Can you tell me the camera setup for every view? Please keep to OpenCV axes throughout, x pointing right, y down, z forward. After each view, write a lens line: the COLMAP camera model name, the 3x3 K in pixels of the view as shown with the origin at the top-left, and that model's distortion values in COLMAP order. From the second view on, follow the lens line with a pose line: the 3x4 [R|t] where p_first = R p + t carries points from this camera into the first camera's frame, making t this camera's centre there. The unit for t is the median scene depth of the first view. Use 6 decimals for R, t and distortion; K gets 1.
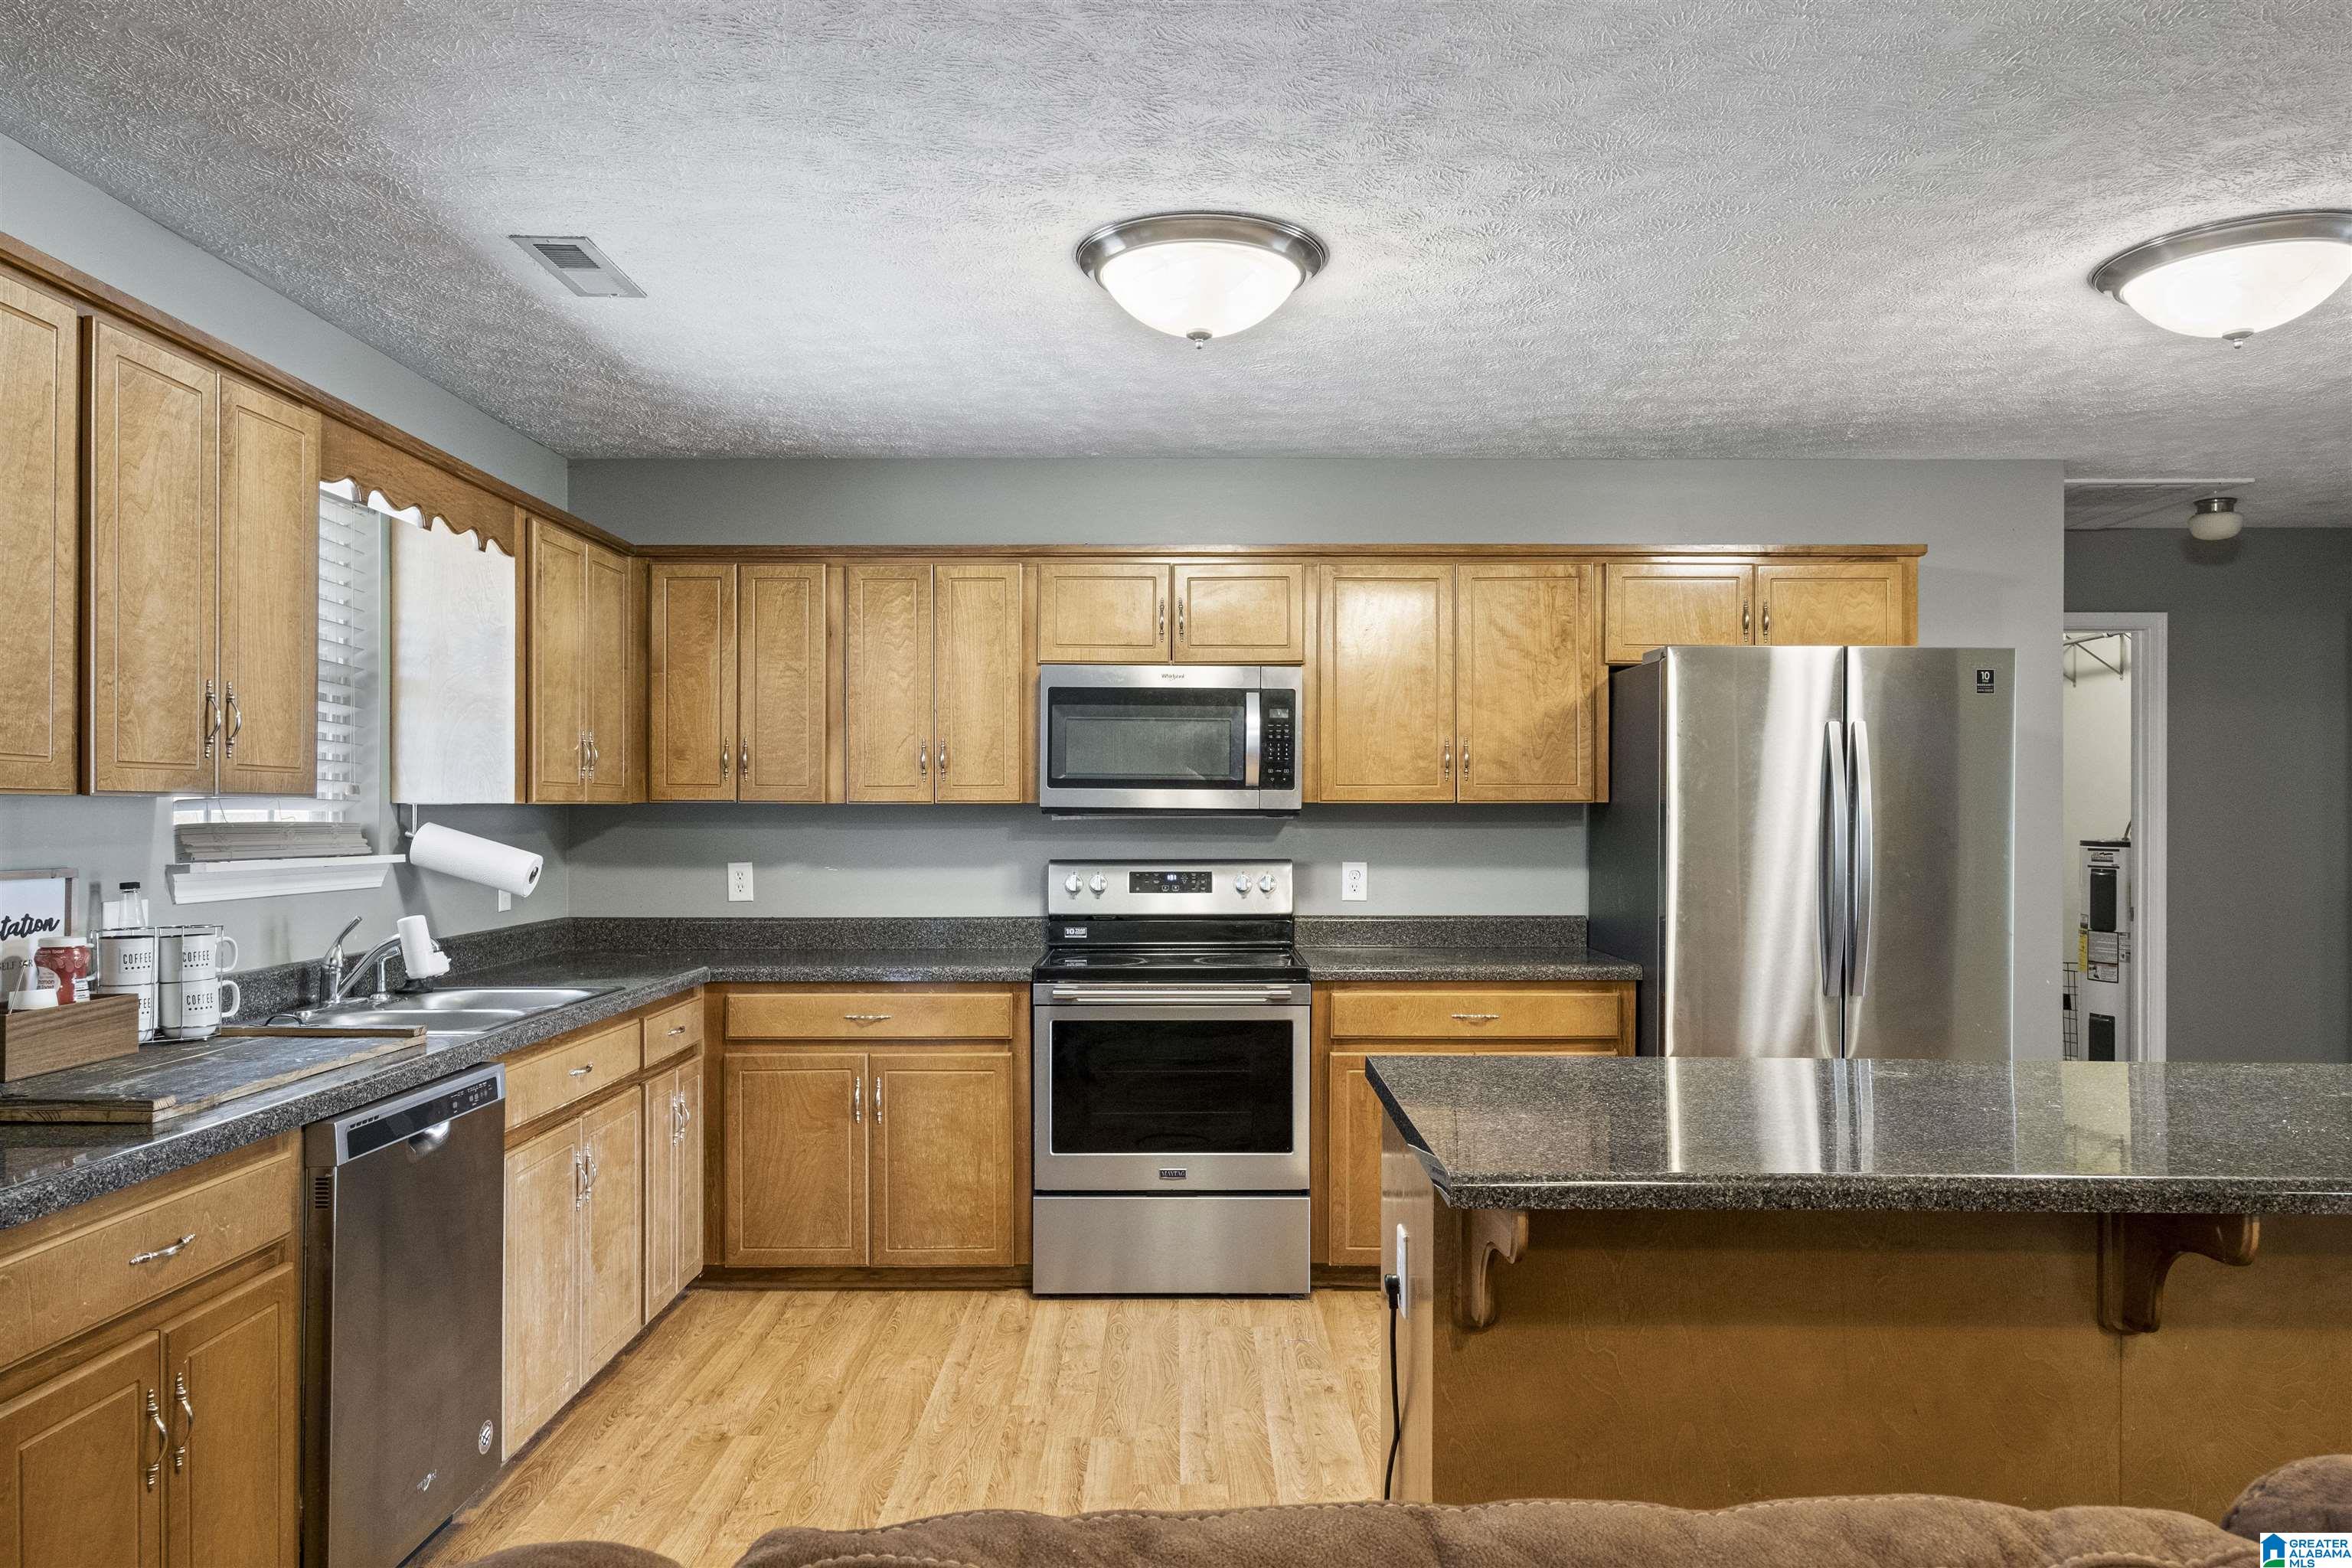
lens RADIAL K [[1590.0, 0, 1176.0], [0, 1590.0, 784.0], [0, 0, 1]] dist [0.033919, 0.000123]
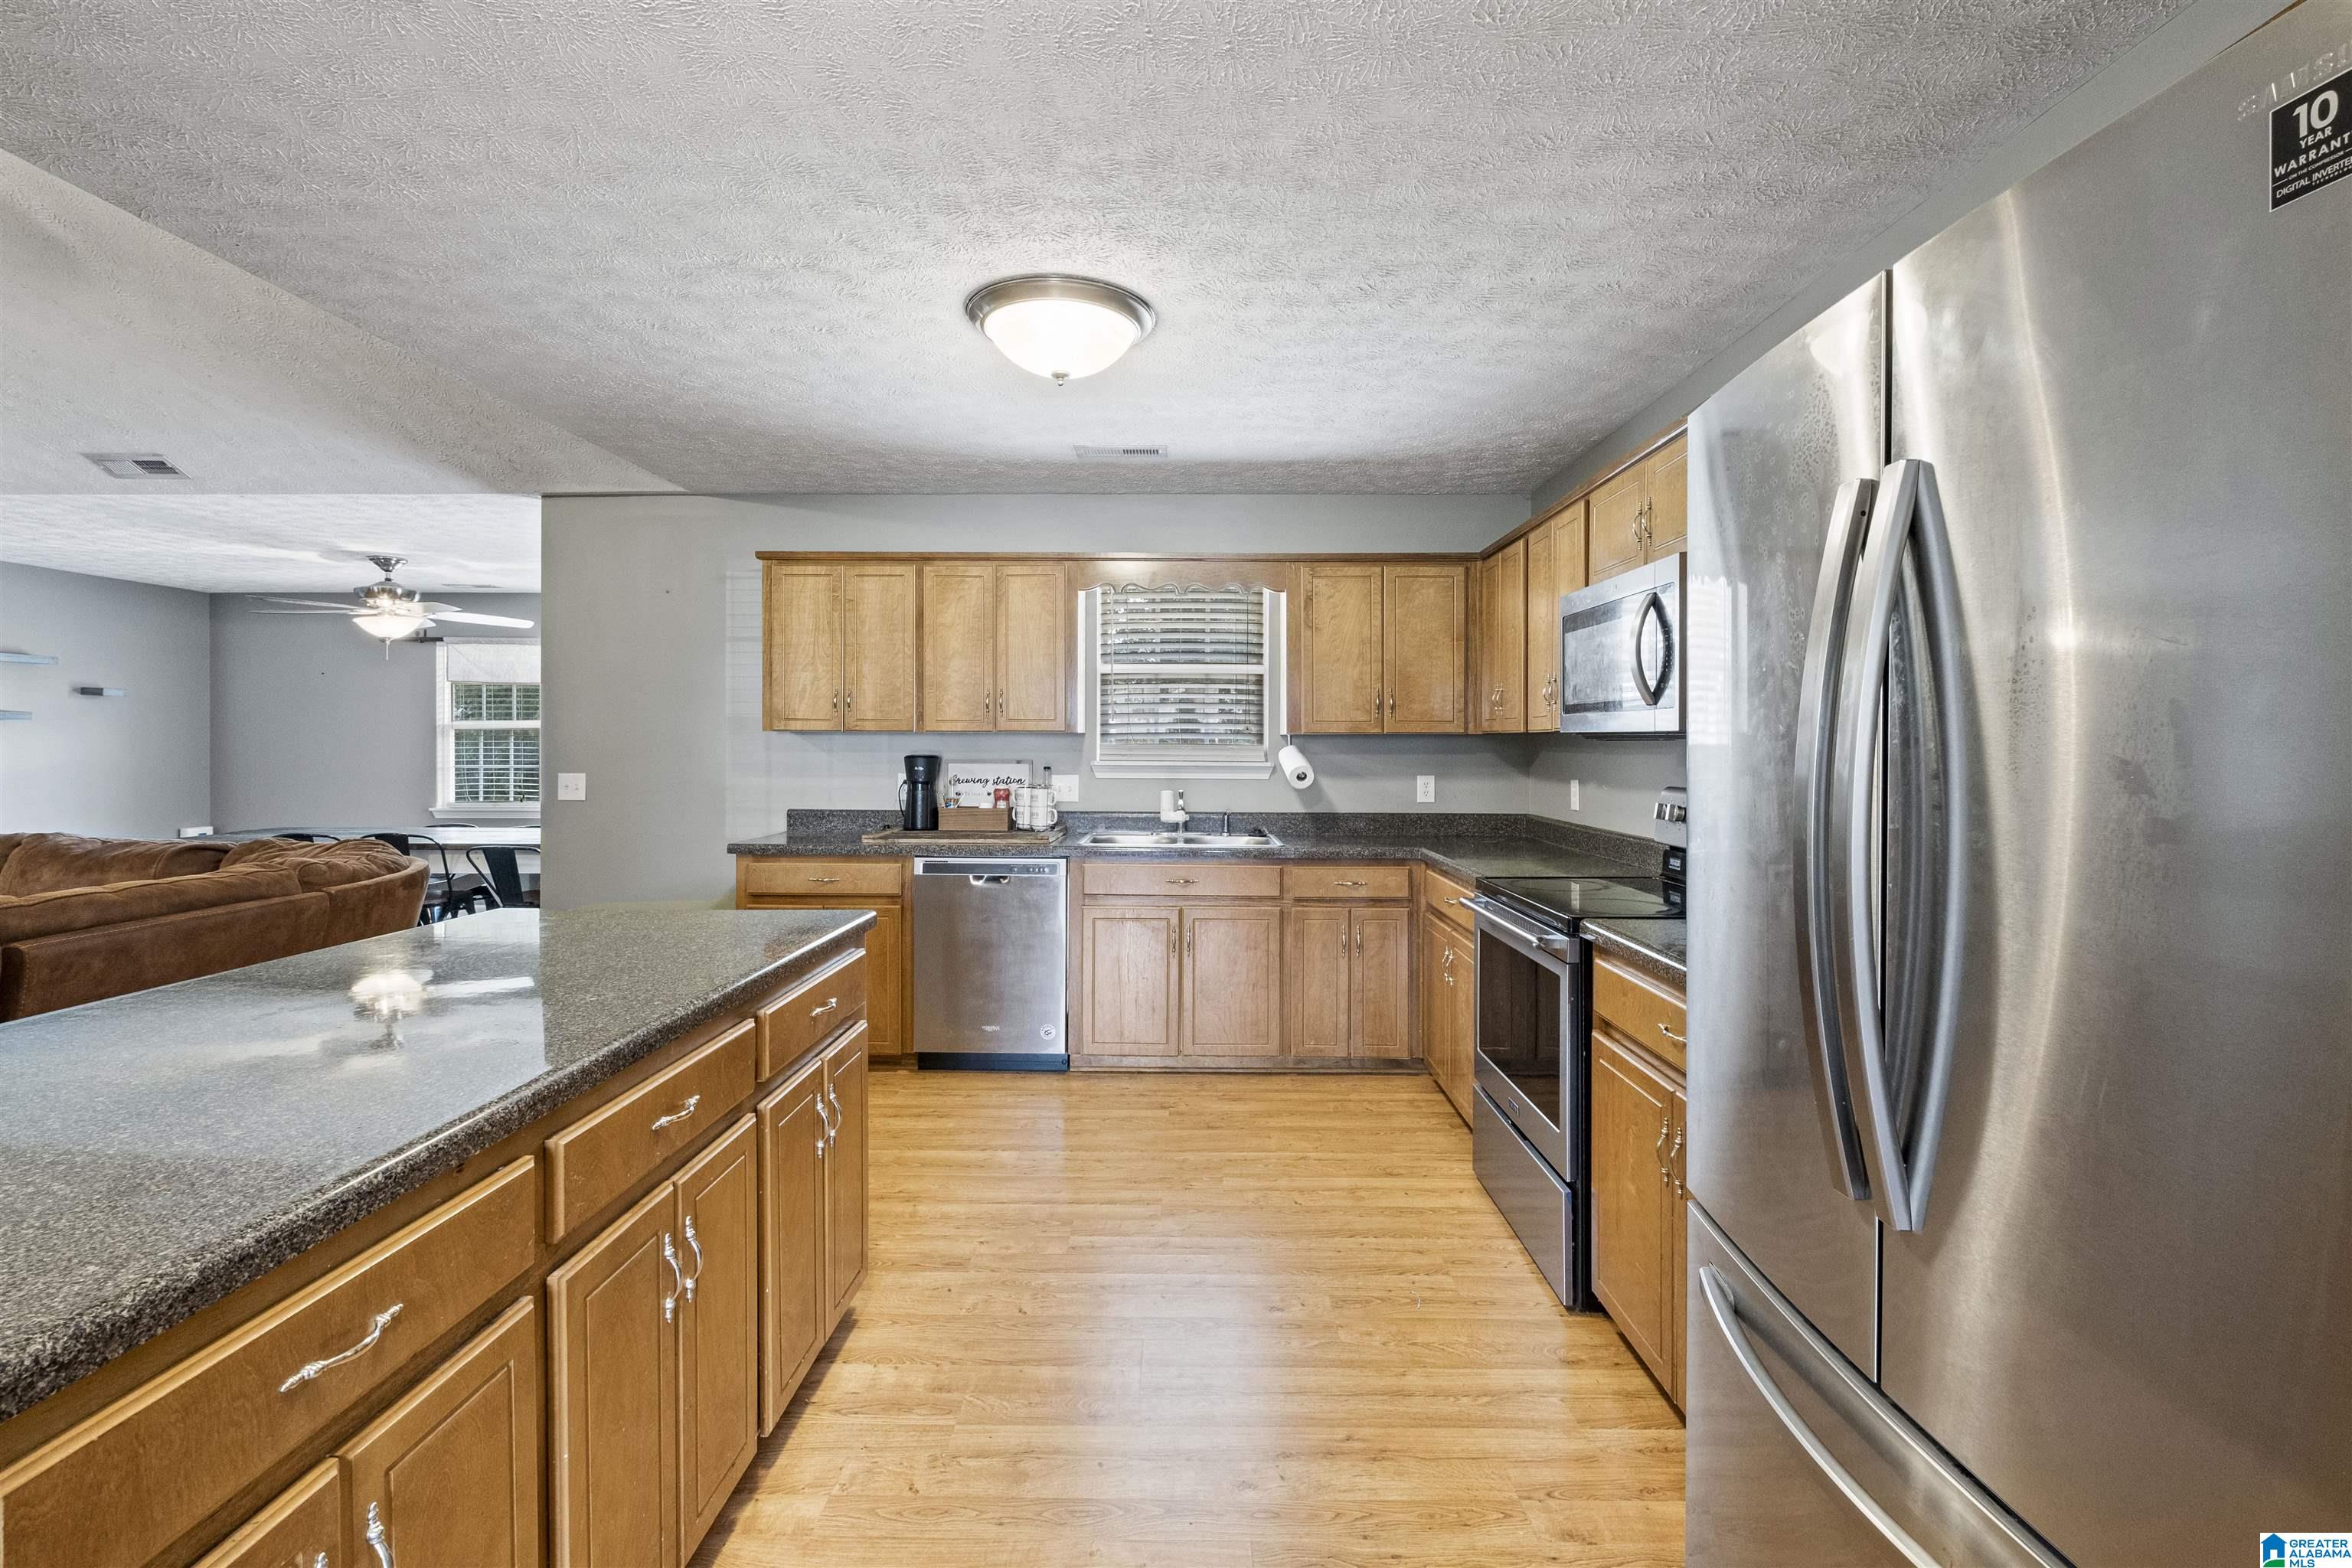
lens RADIAL K [[1029.5, 0, 1177.1], [0, 1029.5, 744.5], [0, 0, 1]] dist [-0.000889, -0.000152]
pose [[-0.010045, -0.002392, -0.999947, 0.756642], [0.013125, 0.999911, -0.002524, 0.025396], [0.999863, -0.013149, -0.010013, 0.964335]]
